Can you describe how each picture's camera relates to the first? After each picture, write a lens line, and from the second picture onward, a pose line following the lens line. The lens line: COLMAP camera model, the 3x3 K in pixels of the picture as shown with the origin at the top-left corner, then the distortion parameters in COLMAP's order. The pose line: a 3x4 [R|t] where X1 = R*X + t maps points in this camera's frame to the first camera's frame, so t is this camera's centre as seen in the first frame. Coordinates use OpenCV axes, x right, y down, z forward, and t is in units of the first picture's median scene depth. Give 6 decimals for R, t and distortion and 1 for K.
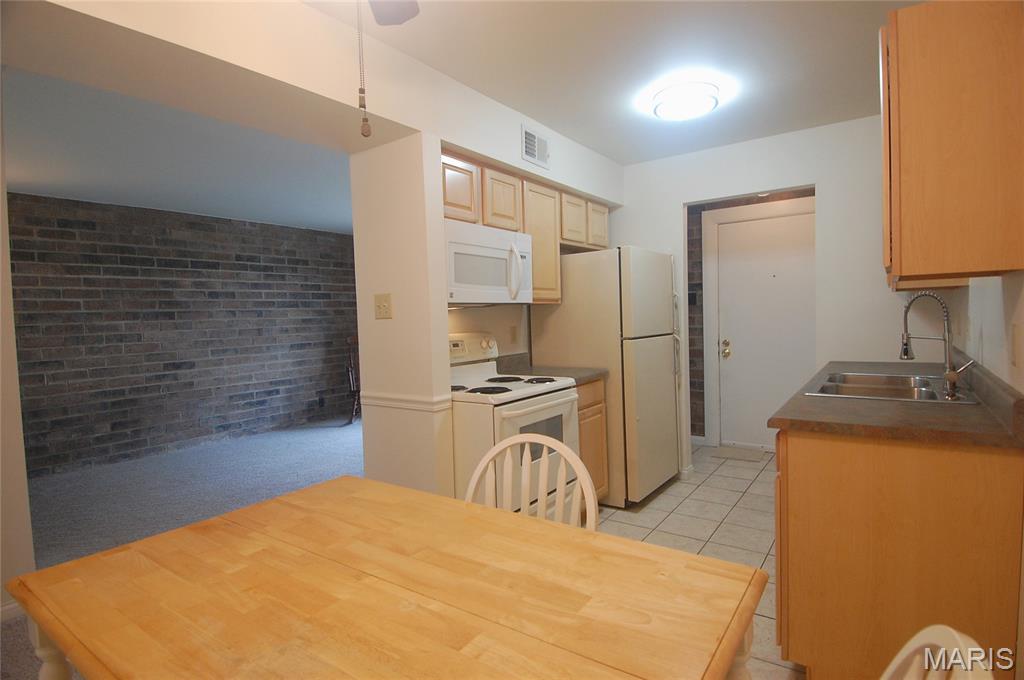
lens RADIAL K [[530.0, 0, 512.0], [0, 530.0, 340.0], [0, 0, 1]] dist [0.043989, -0.050154]
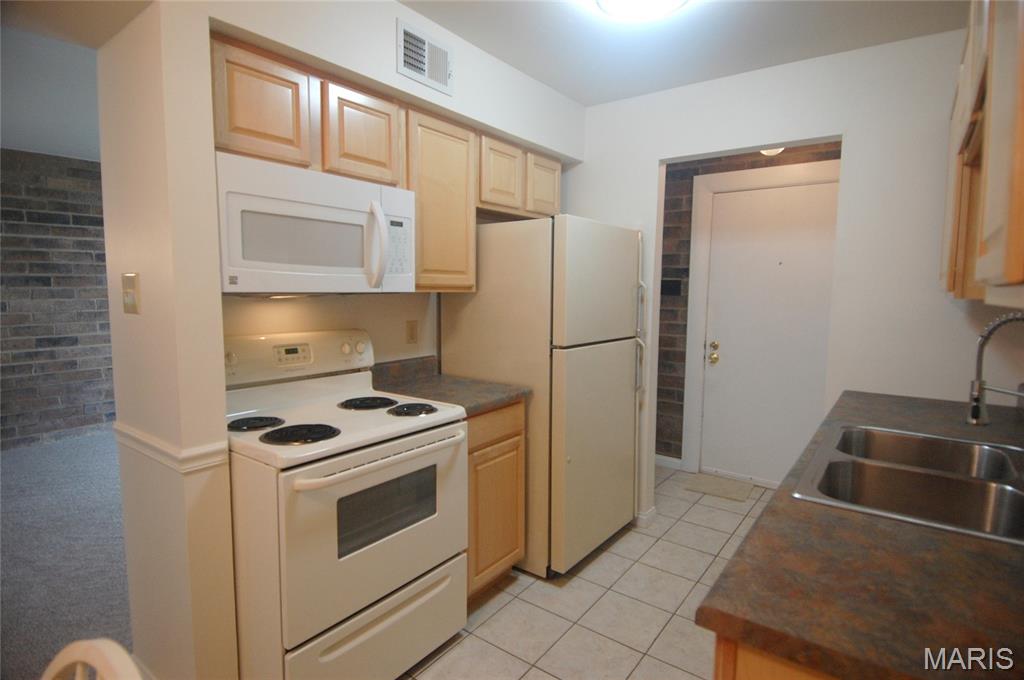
lens RADIAL K [[530.0, 0, 512.0], [0, 530.0, 340.0], [0, 0, 1]] dist [0.043989, -0.050154]
pose [[0.998871, 0.043520, -0.019033, 0.114150], [-0.042431, 0.997624, 0.054277, -0.032514], [0.021350, -0.053408, 0.998345, 0.199996]]
